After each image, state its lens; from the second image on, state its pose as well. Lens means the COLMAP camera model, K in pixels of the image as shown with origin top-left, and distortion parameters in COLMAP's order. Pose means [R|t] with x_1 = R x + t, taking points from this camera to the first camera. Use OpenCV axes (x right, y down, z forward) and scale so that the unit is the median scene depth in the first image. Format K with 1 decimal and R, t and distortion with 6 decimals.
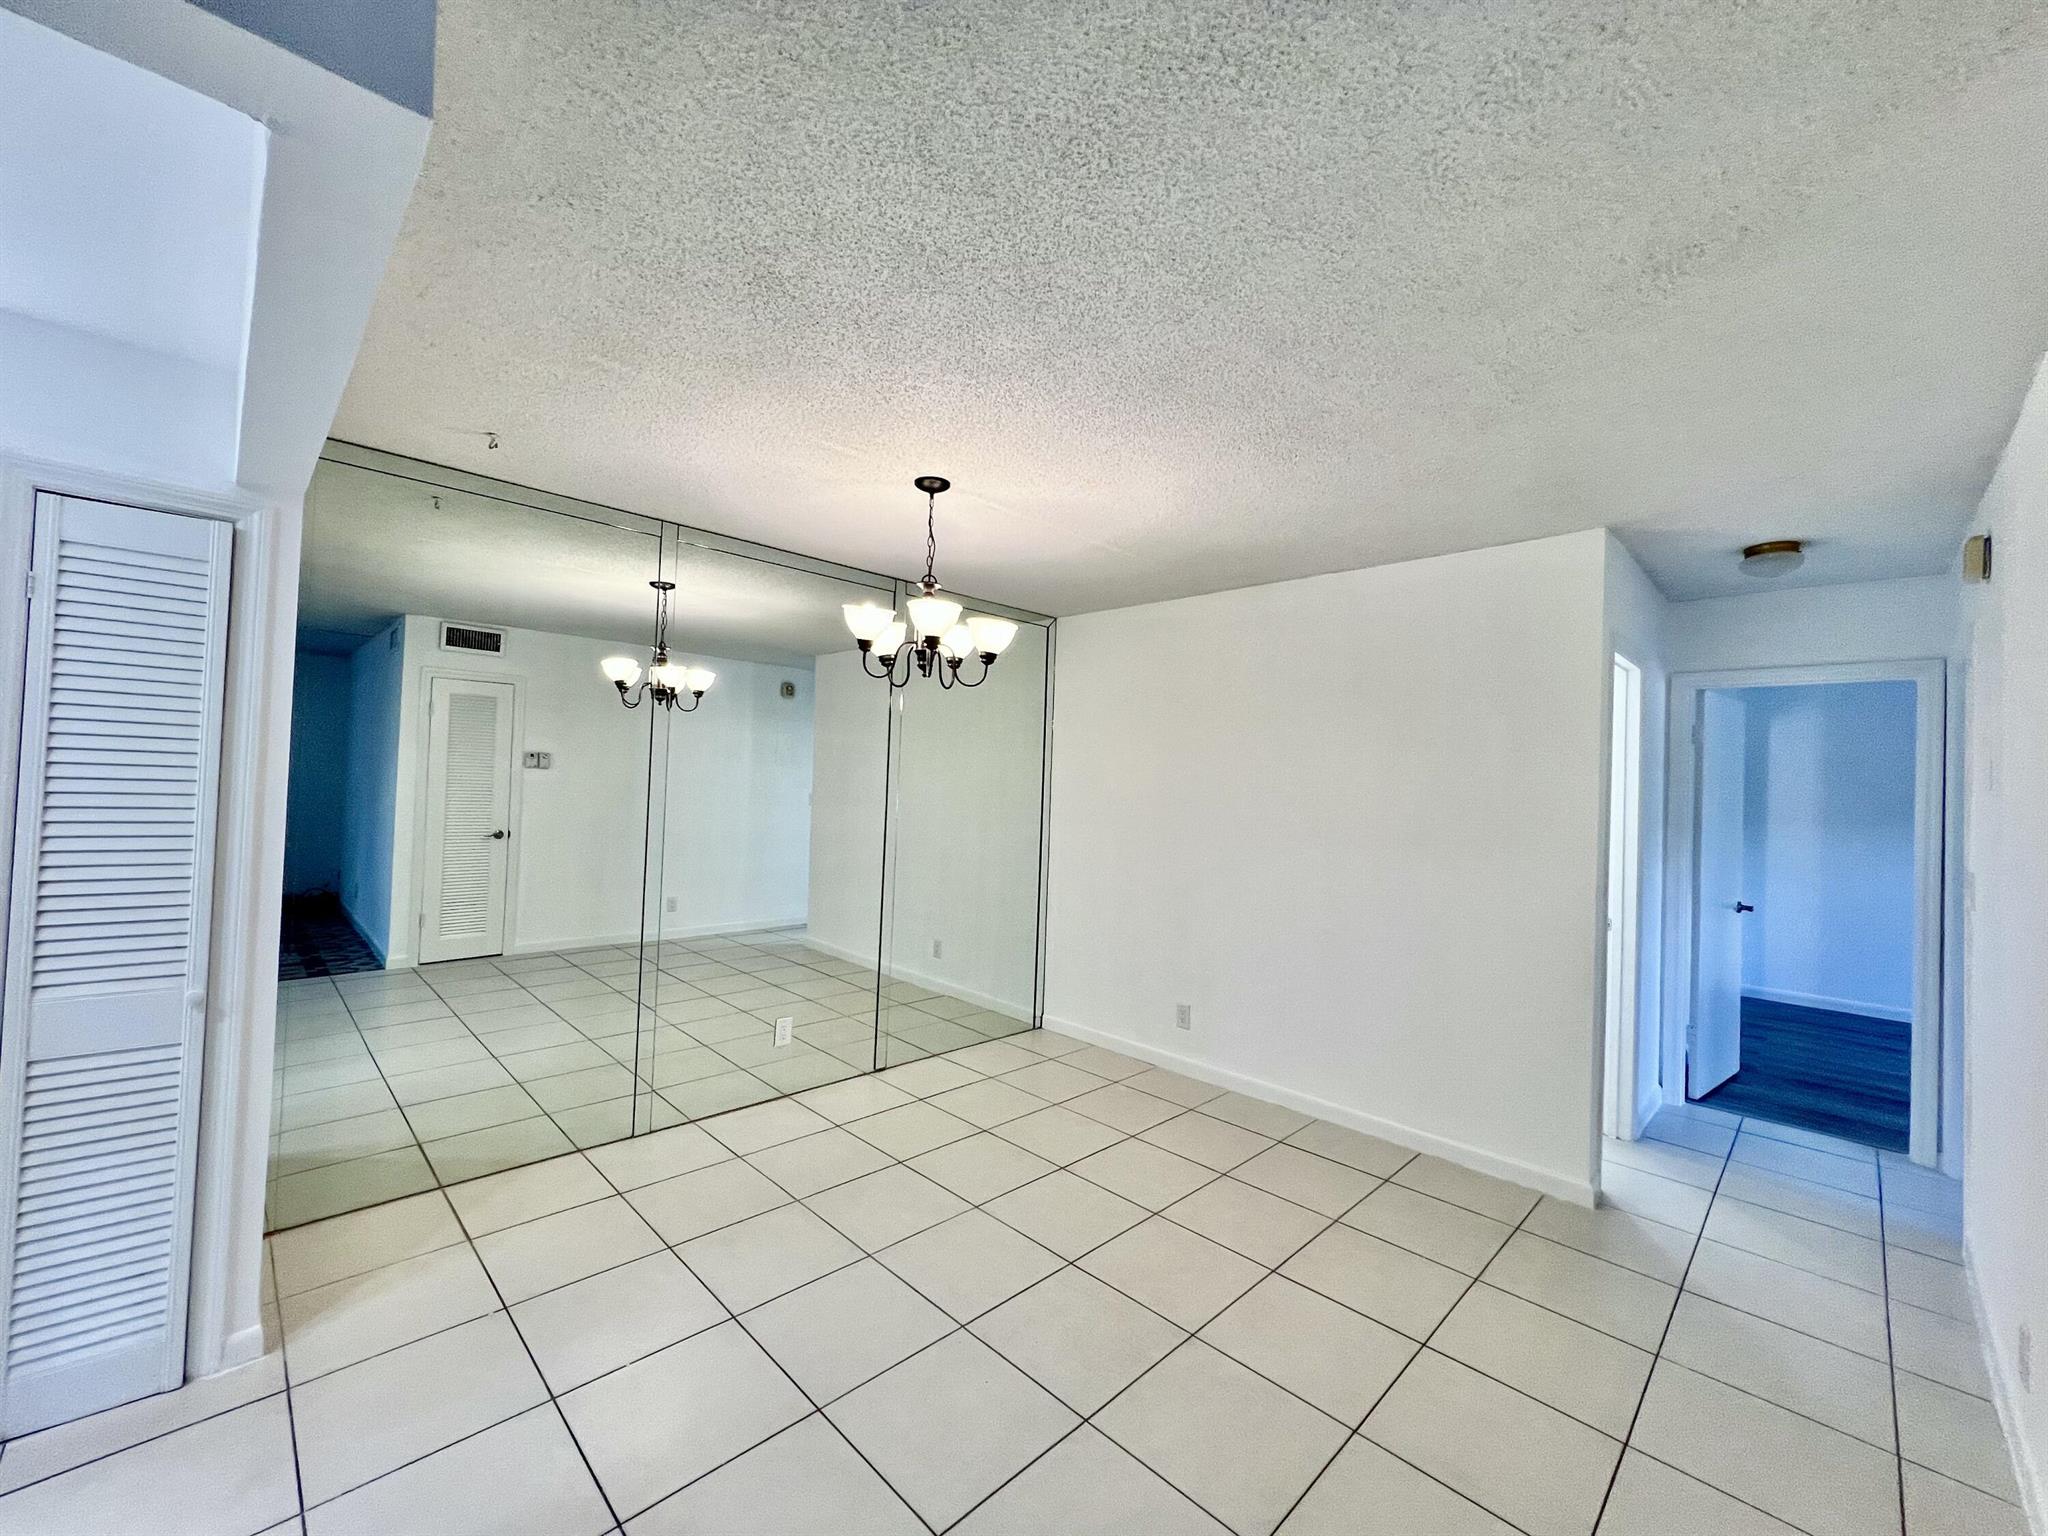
lens RADIAL K [[824.0, 0, 1019.4], [0, 824.0, 765.0], [0, 0, 1]] dist [0.002090, -0.000194]
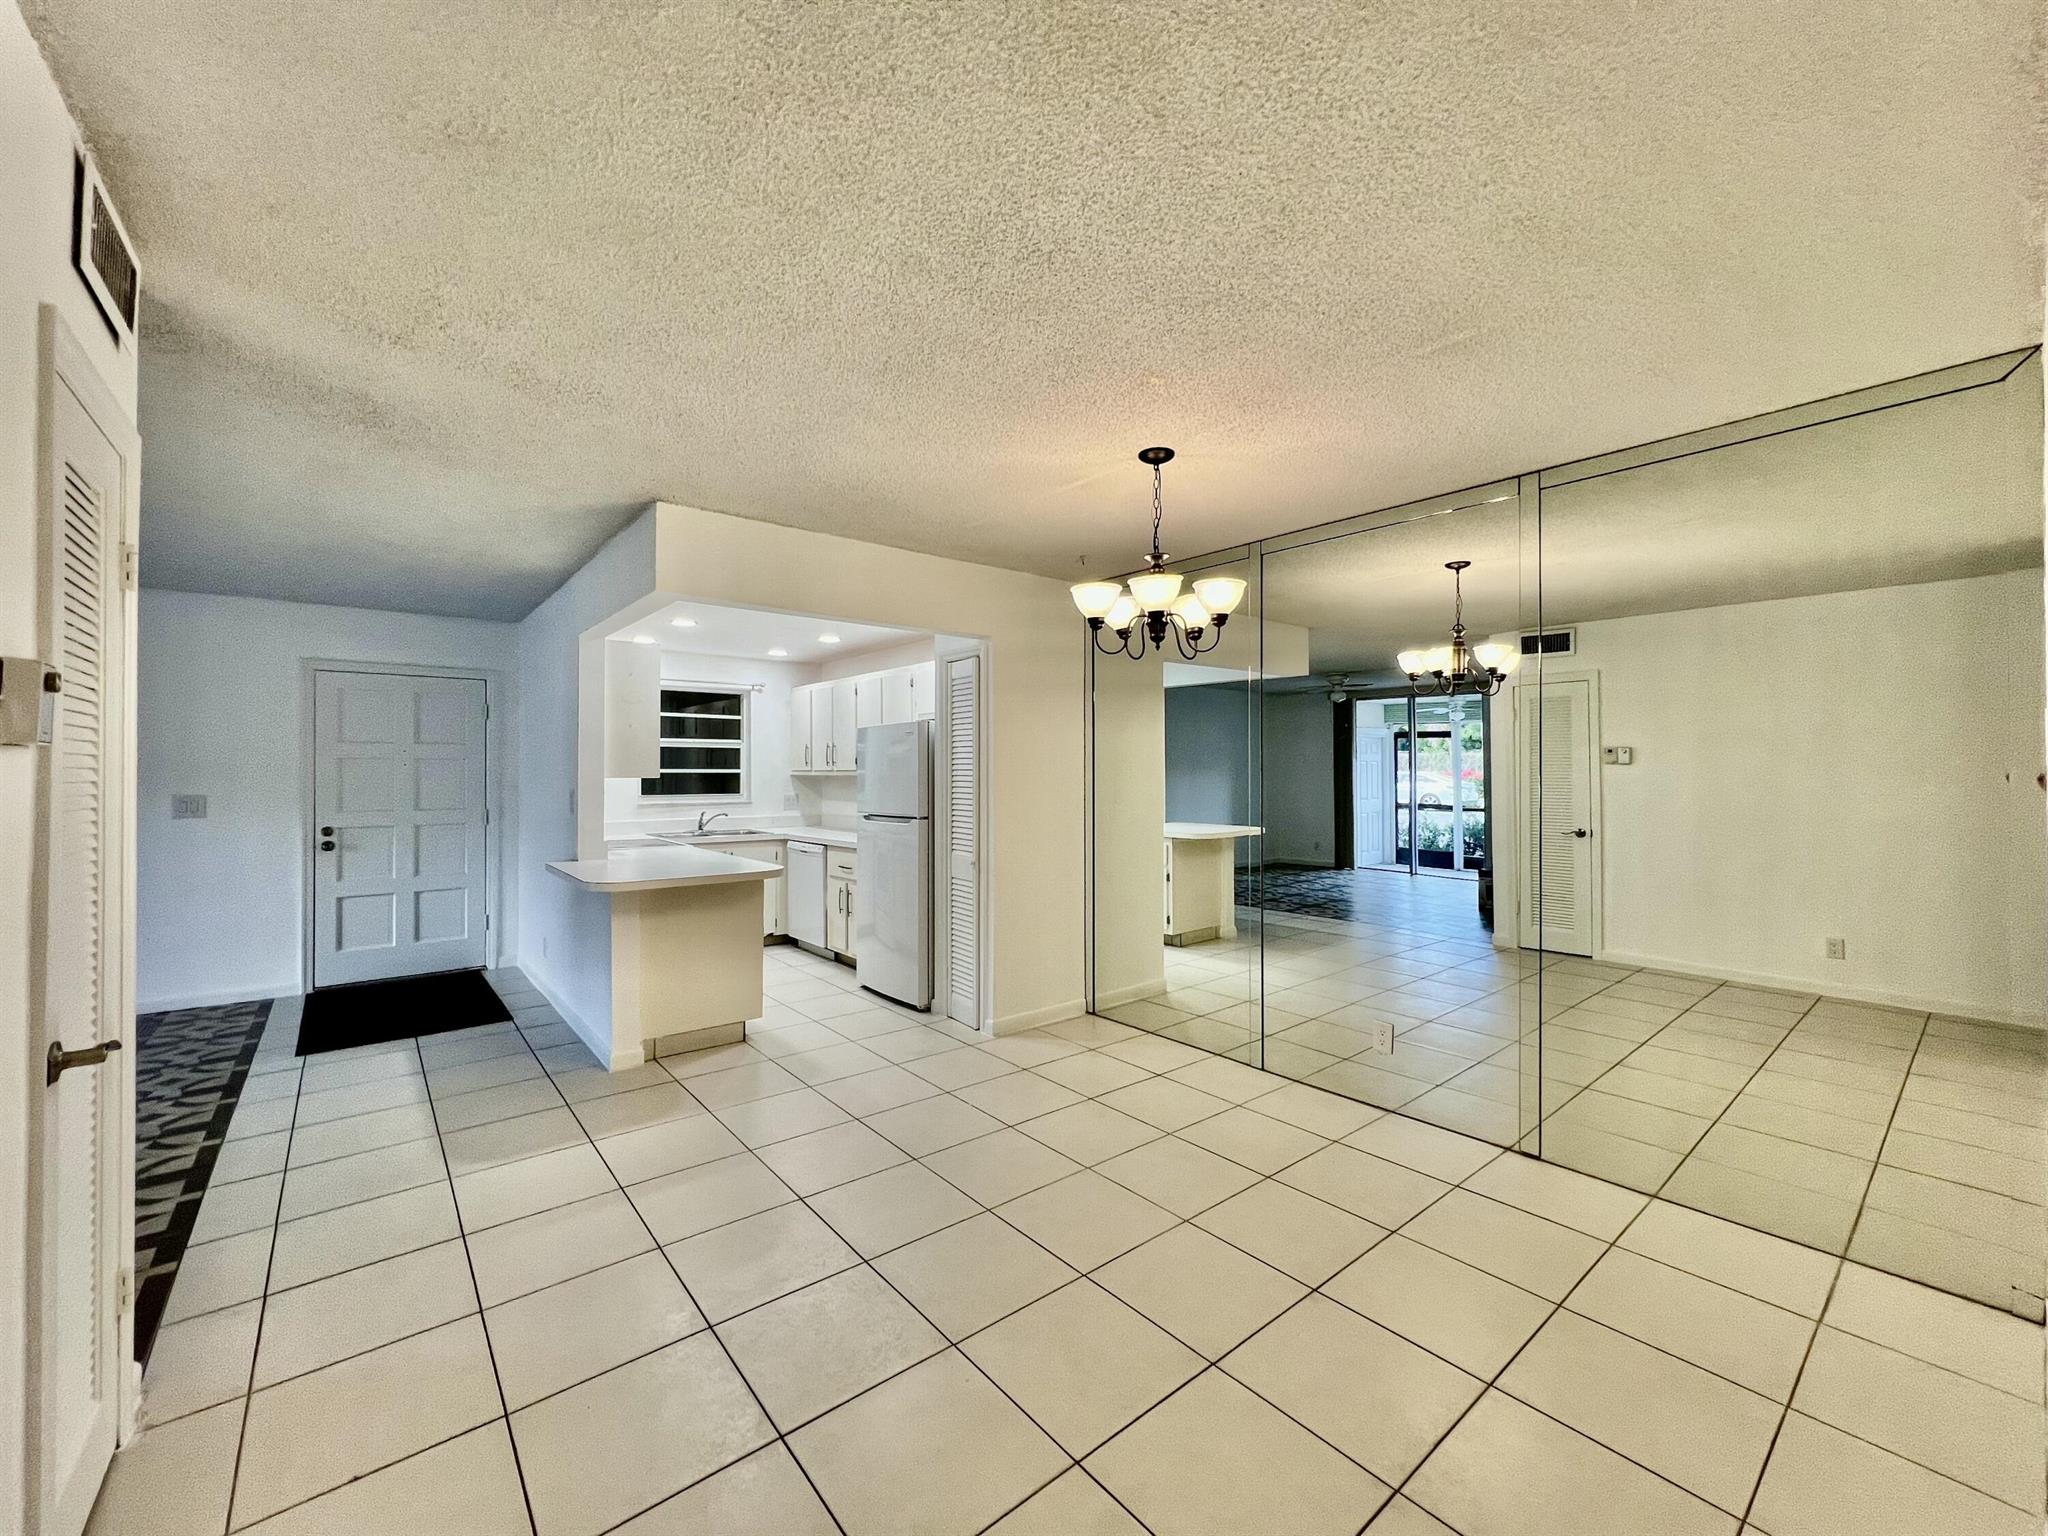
lens RADIAL K [[824.0, 0, 1019.8], [0, 824.0, 771.3], [0, 0, 1]] dist [0.002090, -0.000194]
pose [[-0.095021, -0.037348, -0.994774, 0.836358], [0.018006, 0.999068, -0.039229, 0.074590], [0.995312, -0.021640, -0.094260, 0.868493]]
